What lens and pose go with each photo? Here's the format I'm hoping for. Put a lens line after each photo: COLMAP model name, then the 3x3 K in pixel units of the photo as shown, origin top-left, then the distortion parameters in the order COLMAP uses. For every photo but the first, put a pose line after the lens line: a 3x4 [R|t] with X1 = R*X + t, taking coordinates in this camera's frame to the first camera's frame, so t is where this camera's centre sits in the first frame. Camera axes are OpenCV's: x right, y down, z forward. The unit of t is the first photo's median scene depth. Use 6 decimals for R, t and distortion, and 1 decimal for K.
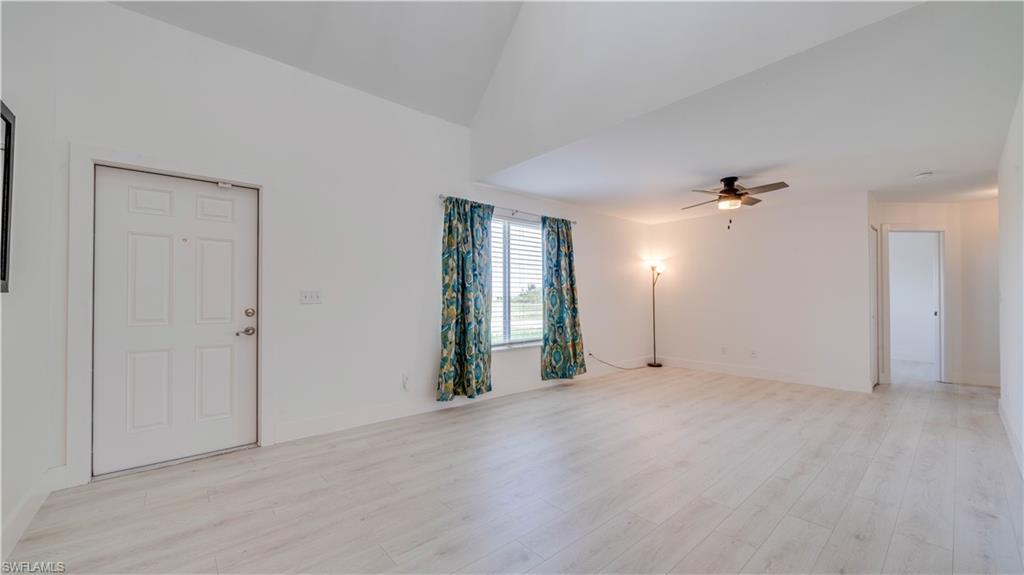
lens RADIAL K [[392.1, 0, 512.3], [0, 392.1, 292.9], [0, 0, 1]] dist [0.001483, 0.000083]
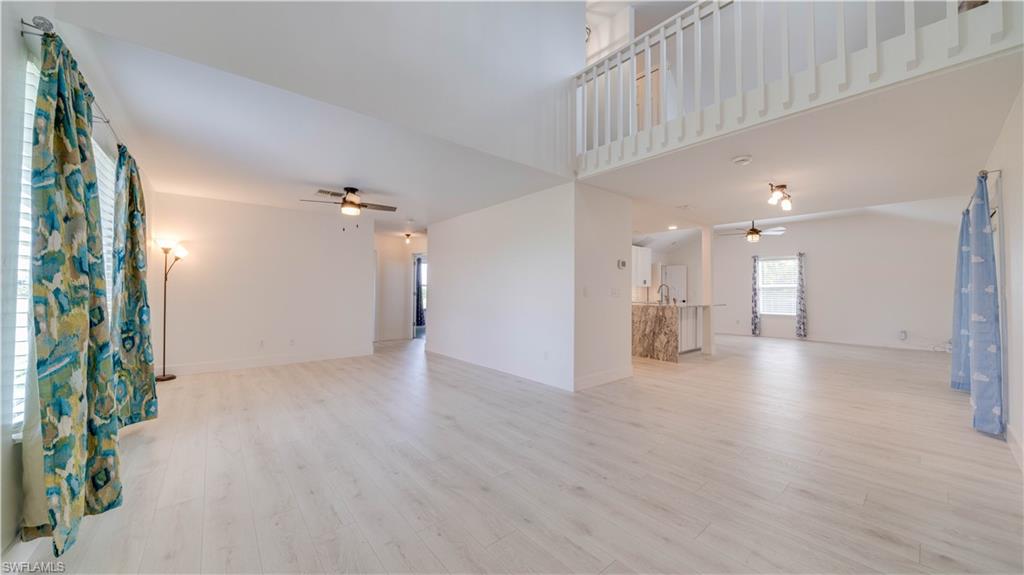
lens RADIAL K [[353.1, 0, 511.0], [0, 353.1, 284.1], [0, 0, 1]] dist [-0.004695, -0.000115]
pose [[0.013059, 0.021892, 0.999675, -0.487189], [-0.019066, 0.999584, -0.021640, 0.006926], [-0.999733, -0.018777, 0.013471, 0.509878]]
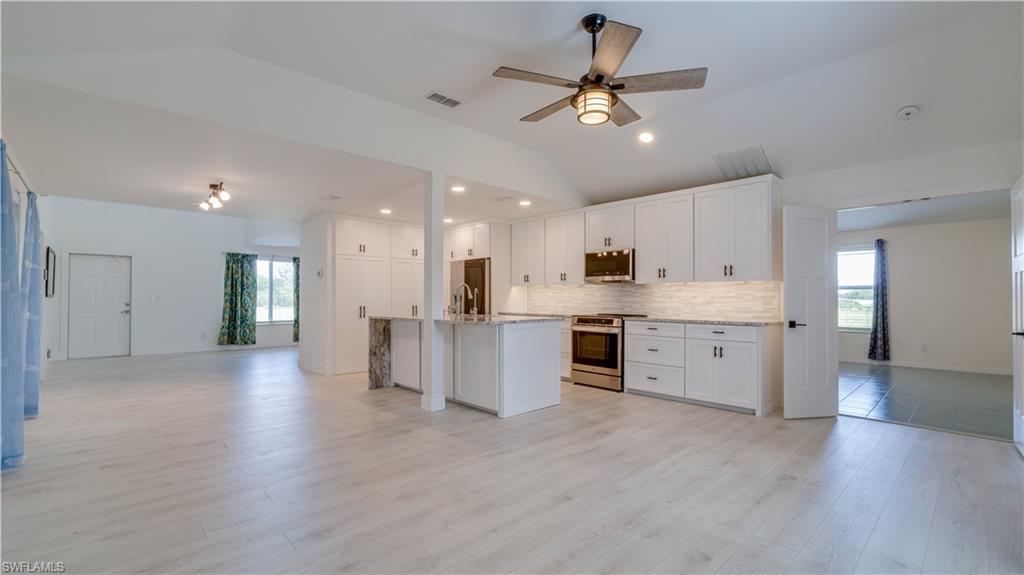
lens RADIAL K [[440.3, 0, 511.6], [0, 440.3, 292.5], [0, 0, 1]] dist [-0.000206, -0.000136]
pose [[0.999150, 0.000876, 0.041212, 1.307206], [-0.000683, 0.999989, -0.004707, -0.012399], [-0.041216, 0.004675, 0.999139, -1.503224]]
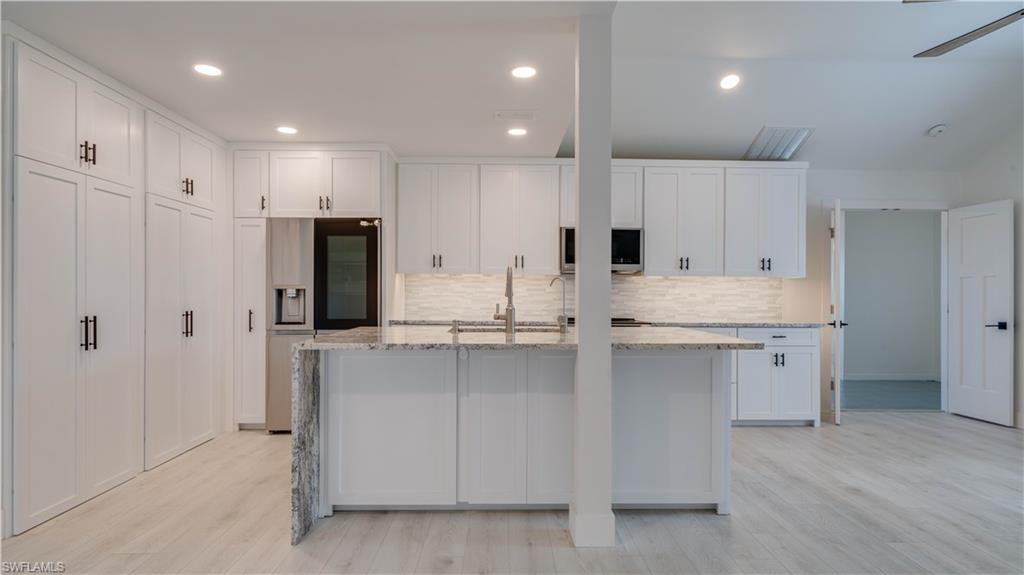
lens RADIAL K [[534.7, 0, 510.4], [0, 534.7, 291.0], [0, 0, 1]] dist [0.003337, 0.000995]
pose [[0.643481, 0.007377, 0.765427, 0.619585], [-0.011624, 0.999932, 0.000134, -0.009053], [-0.765374, -0.008984, 0.643523, -0.706391]]
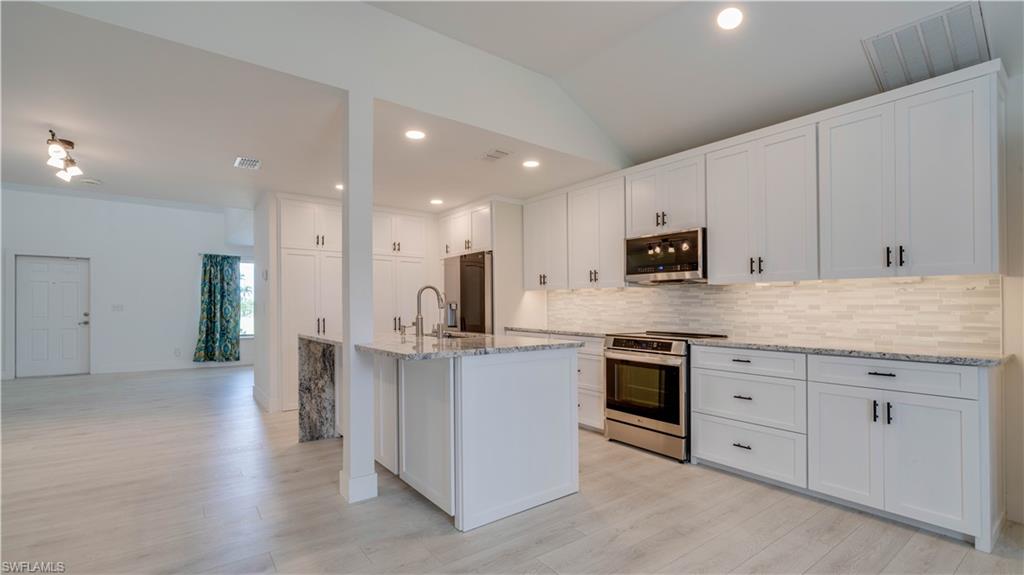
lens RADIAL K [[451.1, 0, 507.4], [0, 451.1, 300.5], [0, 0, 1]] dist [0.000366, 0.000061]
pose [[0.997398, -0.000477, -0.072093, 1.427067], [0.000071, 0.999984, -0.005629, -0.010953], [0.072094, 0.005610, 0.997382, -1.040118]]
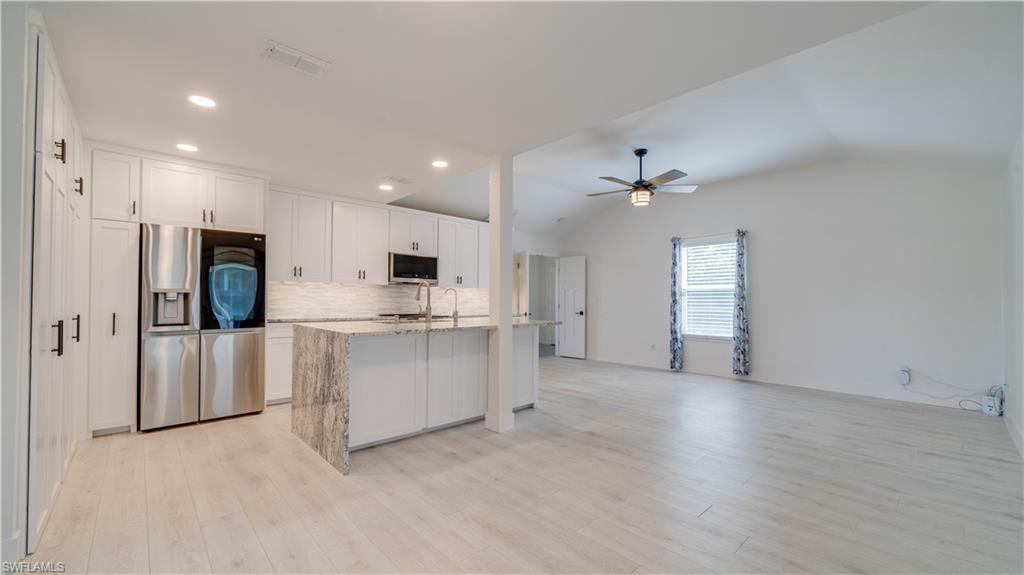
lens RADIAL K [[407.1, 0, 509.2], [0, 407.1, 293.3], [0, 0, 1]] dist [-0.001271, -0.000079]
pose [[-0.028074, 0.015102, 0.999492, 0.266249], [-0.016551, 0.999742, -0.015570, -0.004746], [-0.999469, -0.016979, -0.027816, -0.372598]]
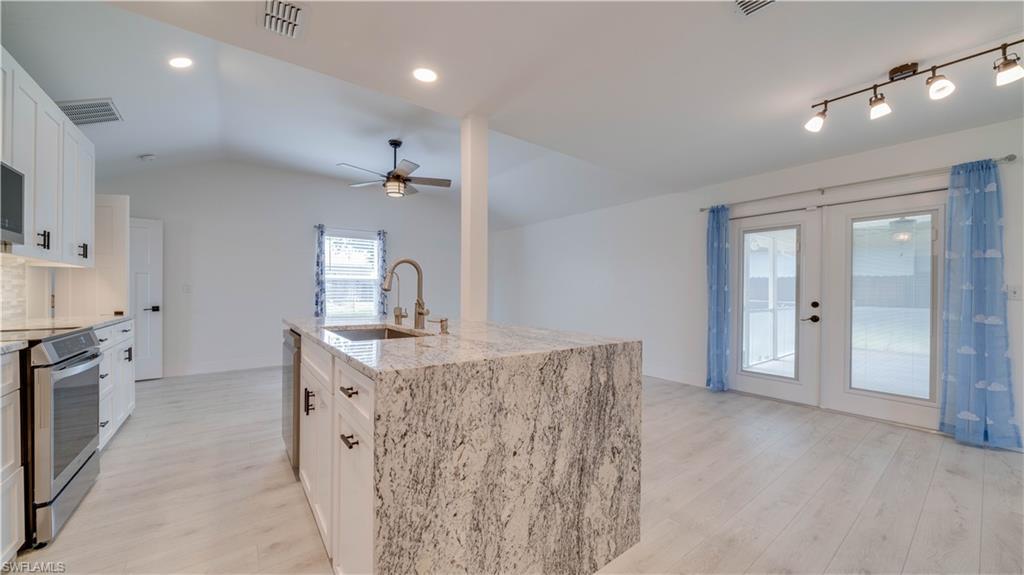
lens RADIAL K [[366.5, 0, 515.2], [0, 366.5, 291.7], [0, 0, 1]] dist [-0.000628, -0.000029]
pose [[-0.998029, -0.007535, 0.062293, 1.032954], [-0.008027, 0.999939, -0.007653, 0.001824], [-0.062232, -0.008138, -0.998029, 0.286456]]
